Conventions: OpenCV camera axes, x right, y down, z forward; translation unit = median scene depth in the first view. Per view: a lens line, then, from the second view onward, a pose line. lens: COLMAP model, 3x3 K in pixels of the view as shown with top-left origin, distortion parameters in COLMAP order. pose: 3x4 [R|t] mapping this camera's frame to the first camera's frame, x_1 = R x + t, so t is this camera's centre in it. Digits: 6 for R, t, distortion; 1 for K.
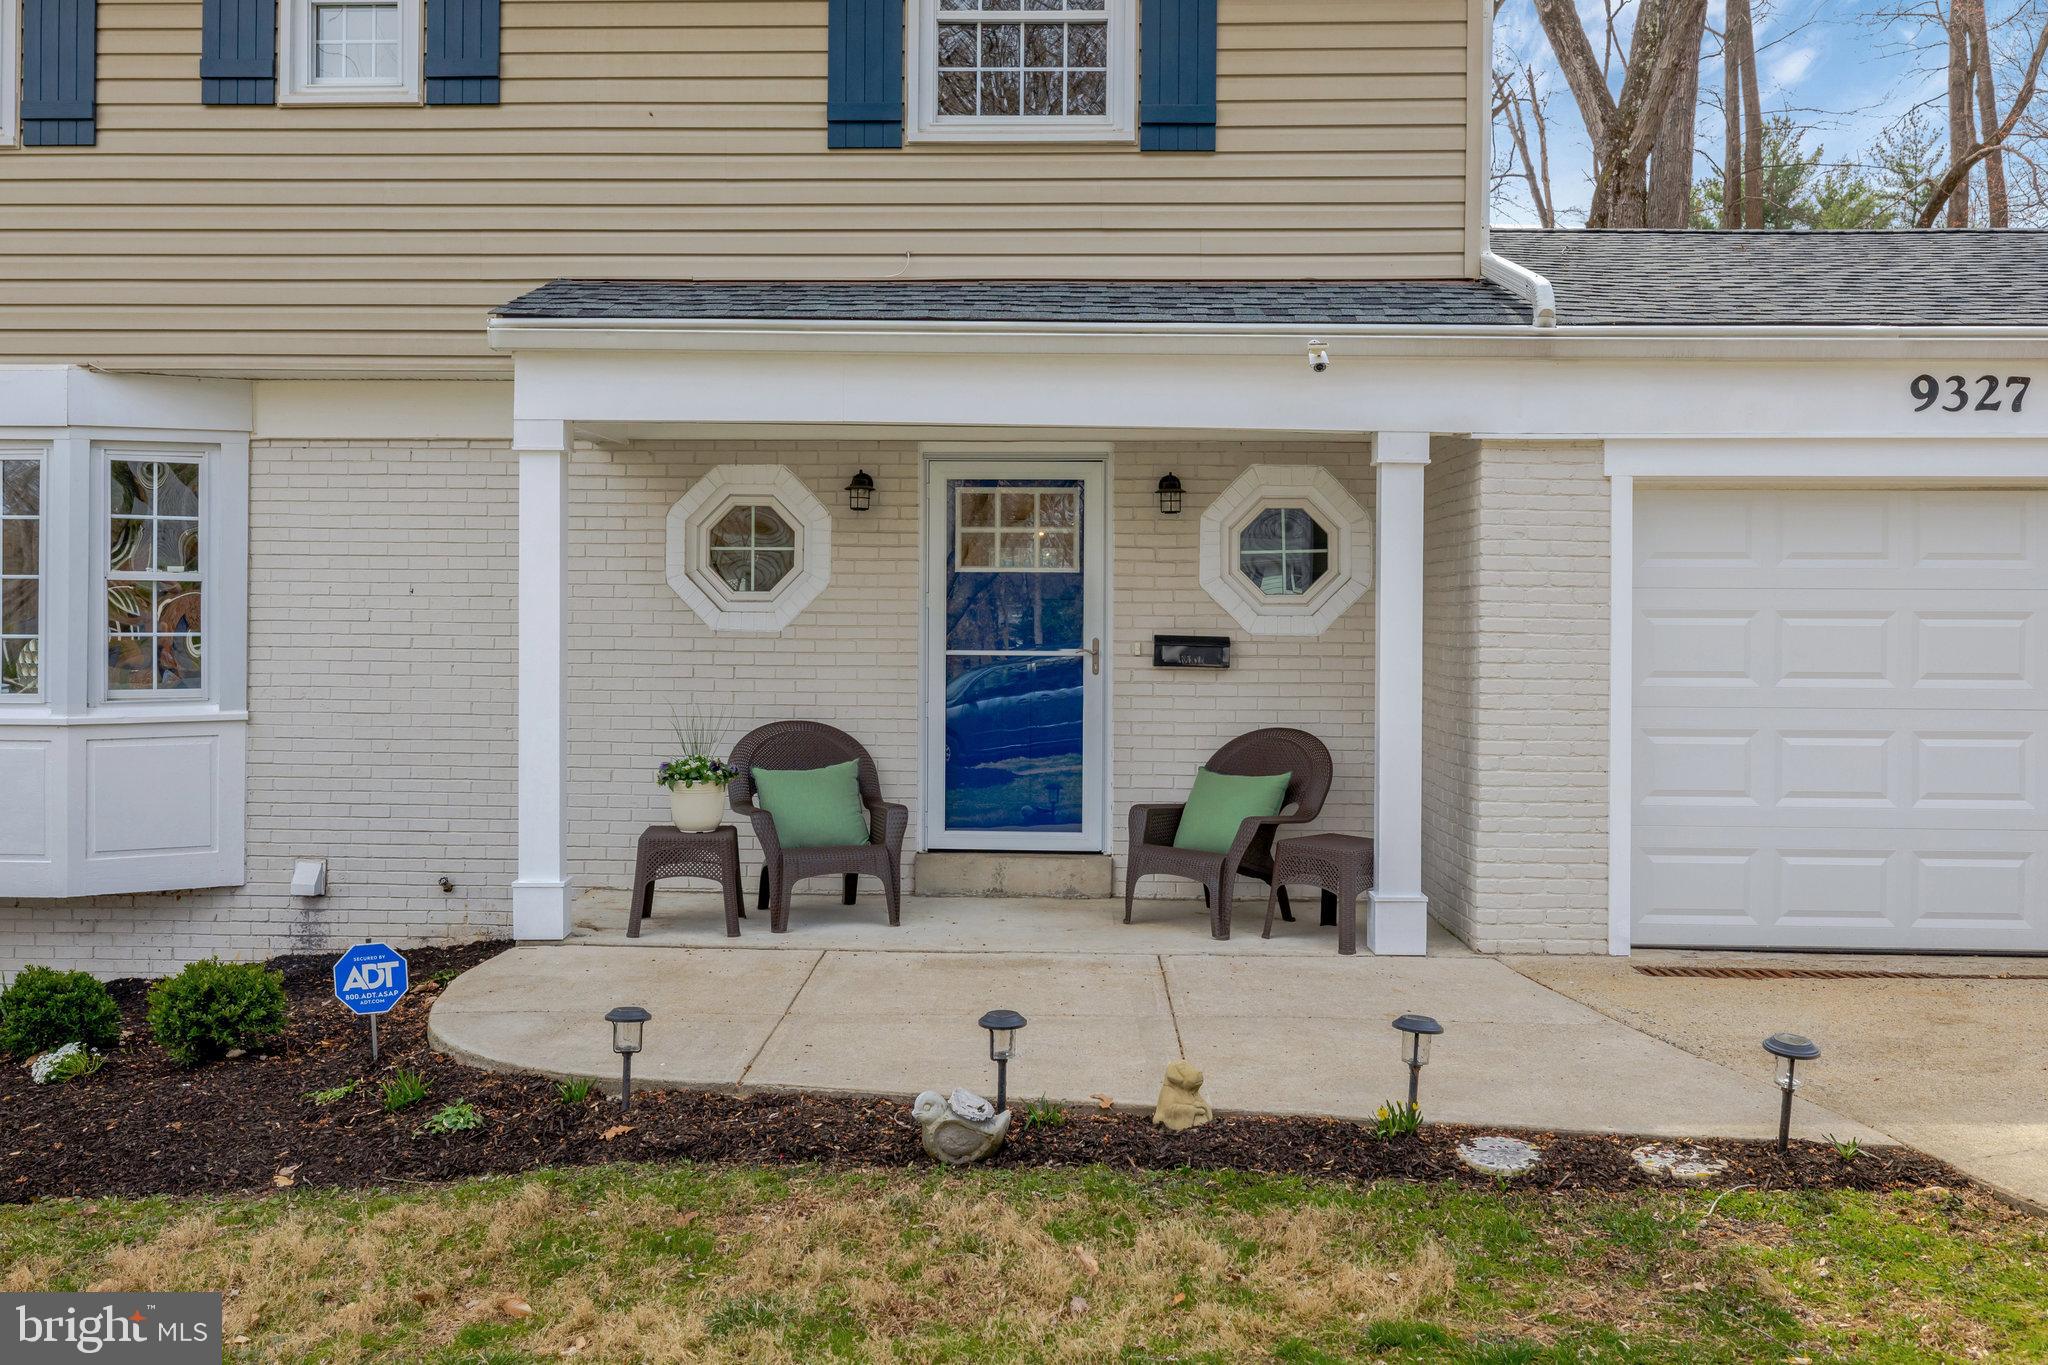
lens RADIAL K [[1727.3, 0, 1023.7], [0, 1727.3, 630.7], [0, 0, 1]] dist [-0.003630, 0.002018]
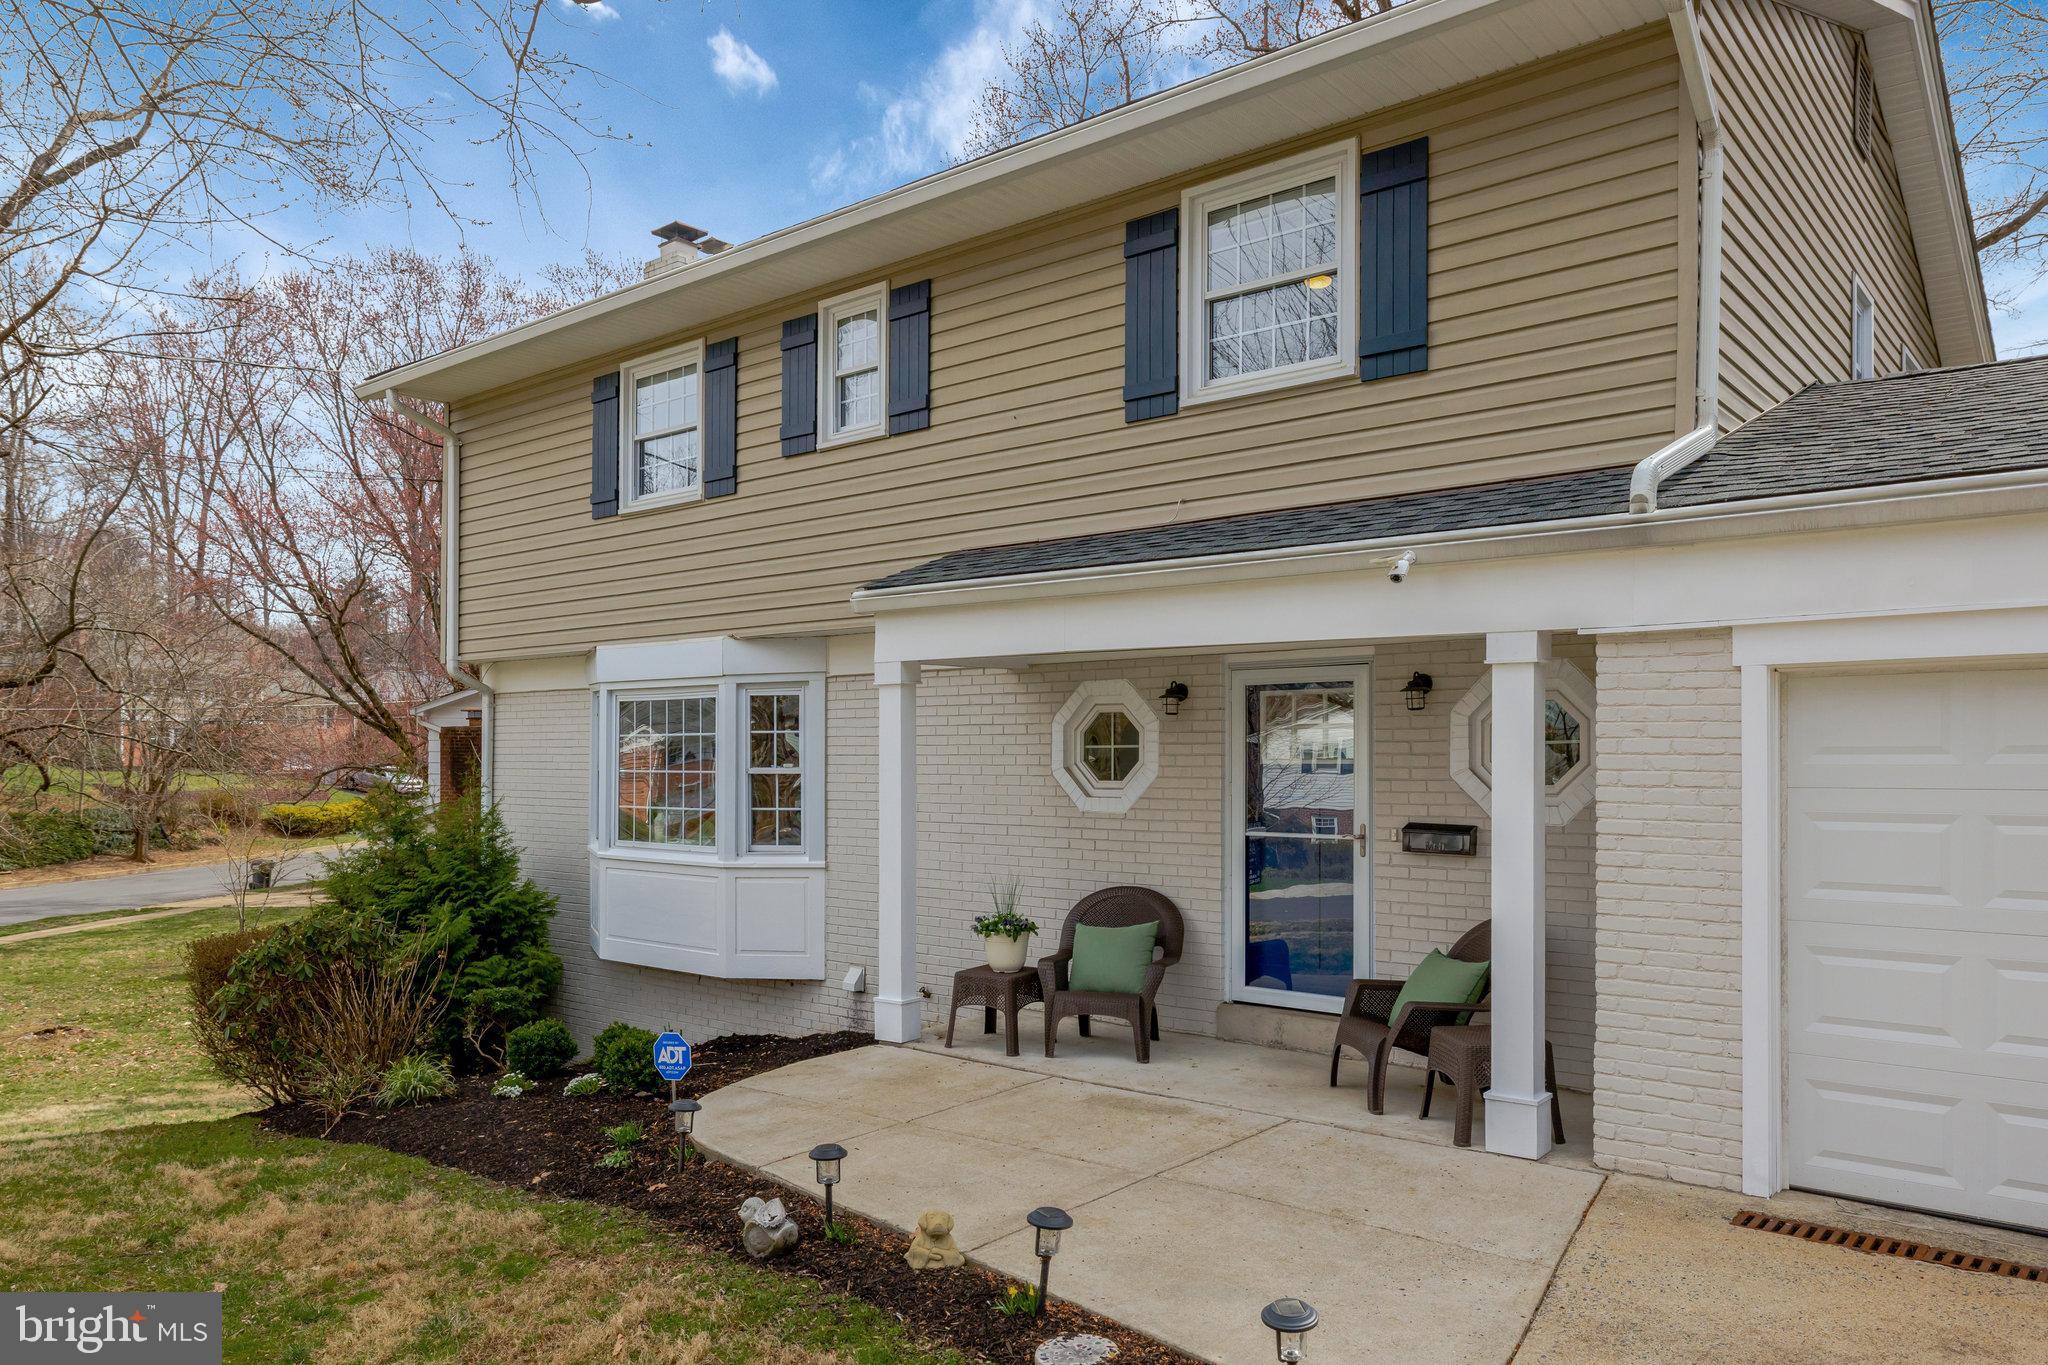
lens RADIAL K [[1400.2, 0, 1023.6], [0, 1400.2, 761.4], [0, 0, 1]] dist [-0.004548, -0.001376]
pose [[0.792662, -0.007009, -0.609620, 0.418947], [0.003037, 0.999967, -0.007548, -0.029890], [0.609653, 0.004132, 0.792657, 0.159351]]
